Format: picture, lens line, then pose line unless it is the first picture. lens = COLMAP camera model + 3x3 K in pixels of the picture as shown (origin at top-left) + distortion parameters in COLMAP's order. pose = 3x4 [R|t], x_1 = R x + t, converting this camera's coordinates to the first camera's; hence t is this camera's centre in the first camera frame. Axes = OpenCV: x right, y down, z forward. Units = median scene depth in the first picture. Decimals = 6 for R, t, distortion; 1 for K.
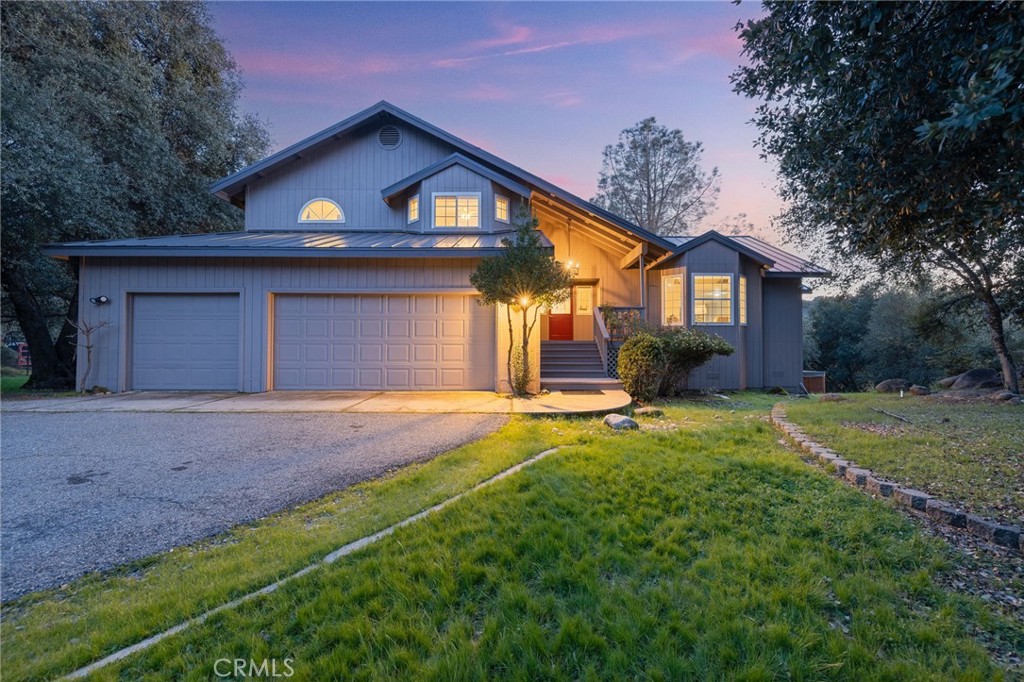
lens RADIAL K [[432.9, 0, 512.0], [0, 432.9, 341.0], [0, 0, 1]] dist [-0.009616, -0.000050]
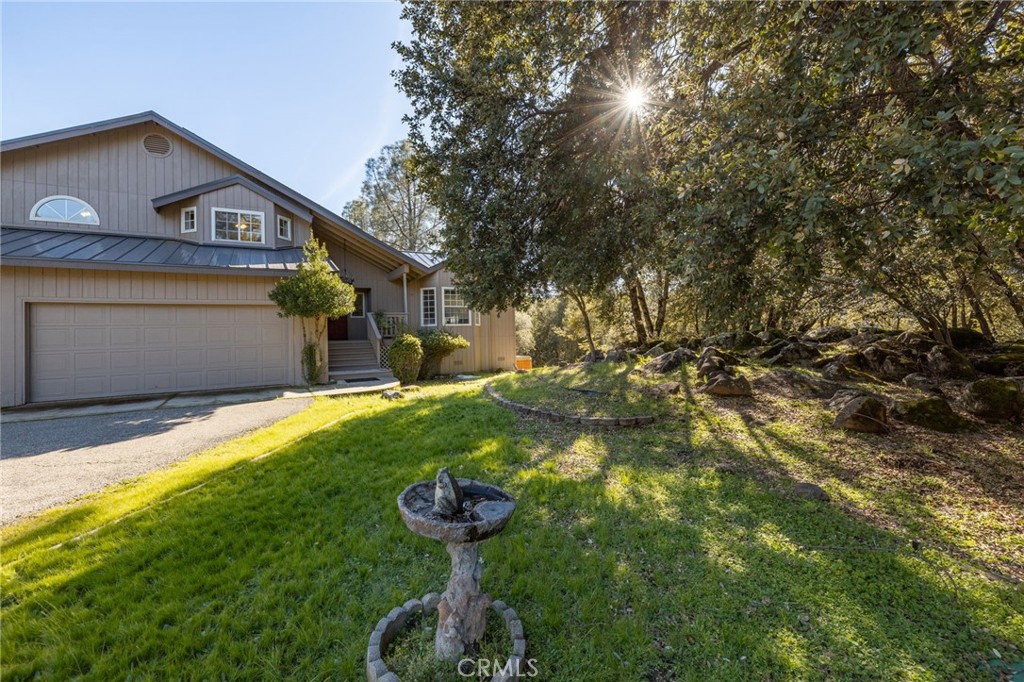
lens RADIAL K [[438.6, 0, 512.0], [0, 438.6, 341.0], [0, 0, 1]] dist [0.001146, 0.000500]
pose [[0.863132, -0.029177, 0.504135, -0.097511], [0.020080, 0.999523, 0.023468, -0.018835], [-0.504580, -0.010133, 0.863306, -0.323605]]
